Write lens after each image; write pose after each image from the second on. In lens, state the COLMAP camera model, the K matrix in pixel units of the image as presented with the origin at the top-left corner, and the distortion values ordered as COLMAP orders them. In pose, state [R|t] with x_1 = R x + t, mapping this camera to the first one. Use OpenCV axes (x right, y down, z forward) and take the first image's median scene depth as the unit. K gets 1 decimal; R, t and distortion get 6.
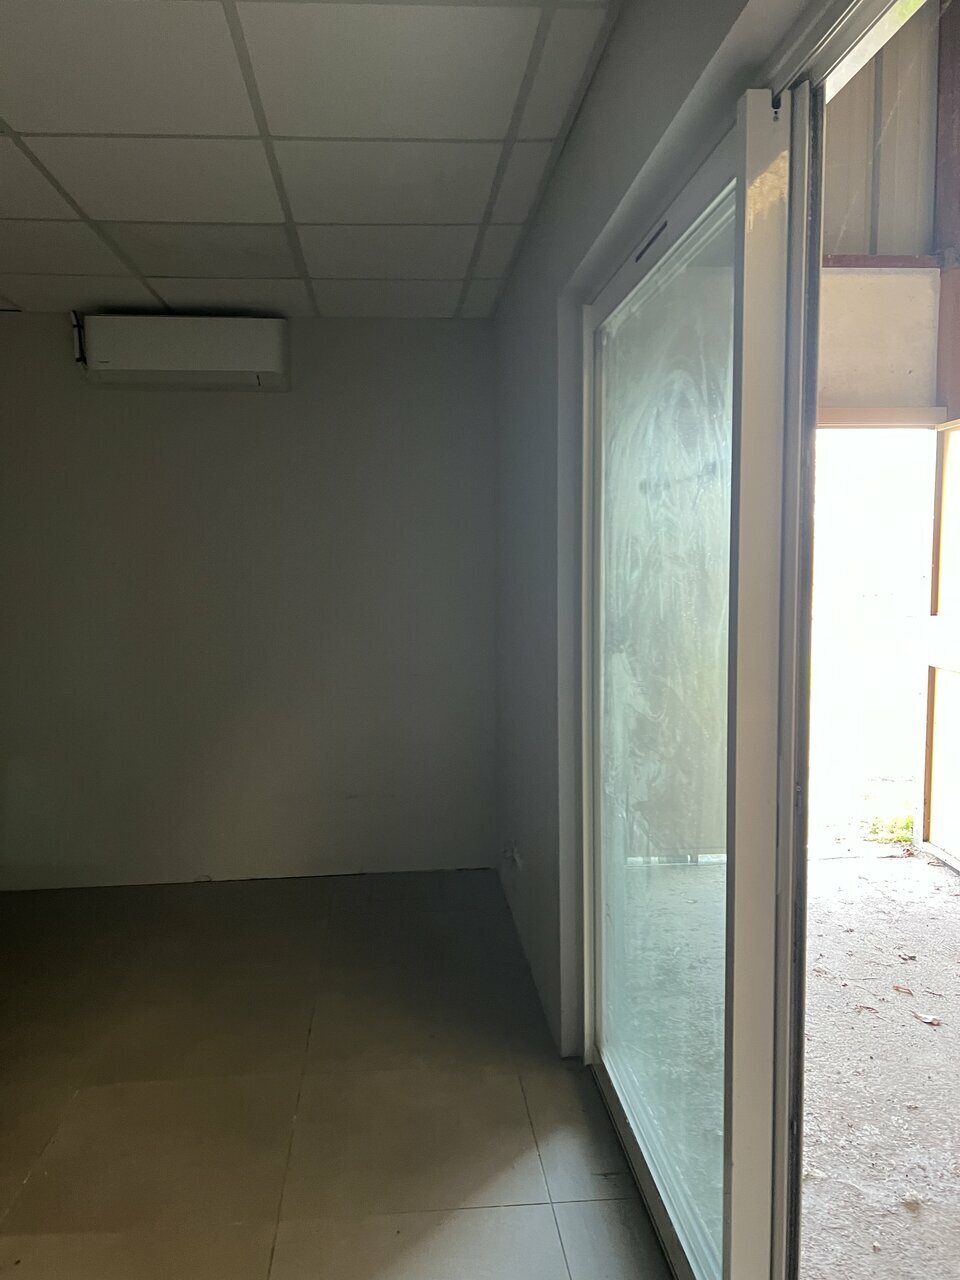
lens RADIAL K [[952.0, 0, 480.0], [0, 952.0, 640.0], [0, 0, 1]] dist [0.110302, -0.103018]
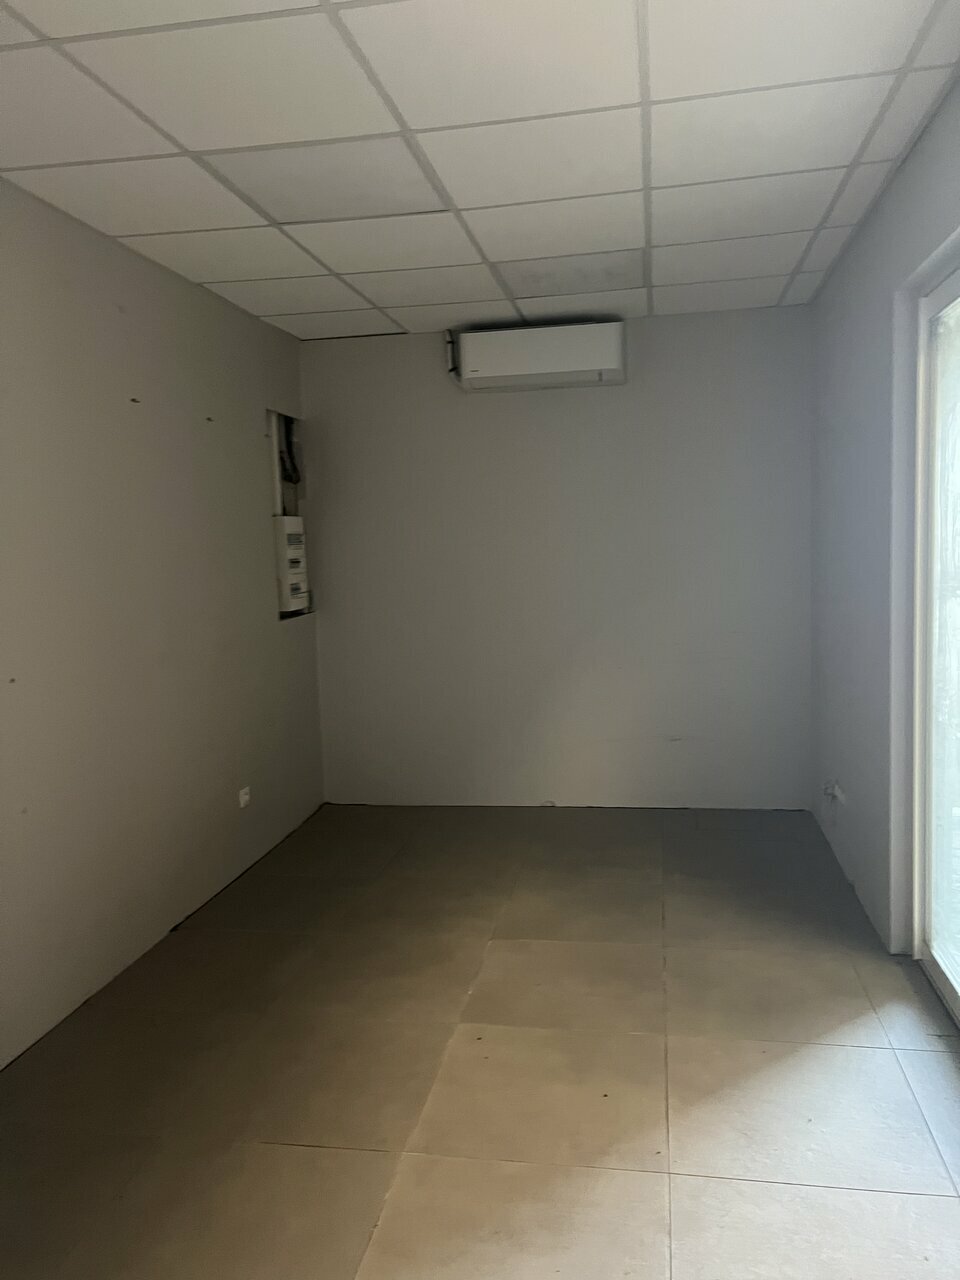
lens RADIAL K [[1006.8, 0, 480.0], [0, 1006.8, 640.0], [0, 0, 1]] dist [0.115709, -0.129884]
pose [[0.969480, 0.003290, -0.245148, -0.086335], [0.000497, 0.999881, 0.015386, 0.036268], [0.245169, -0.015039, 0.969364, -0.283989]]
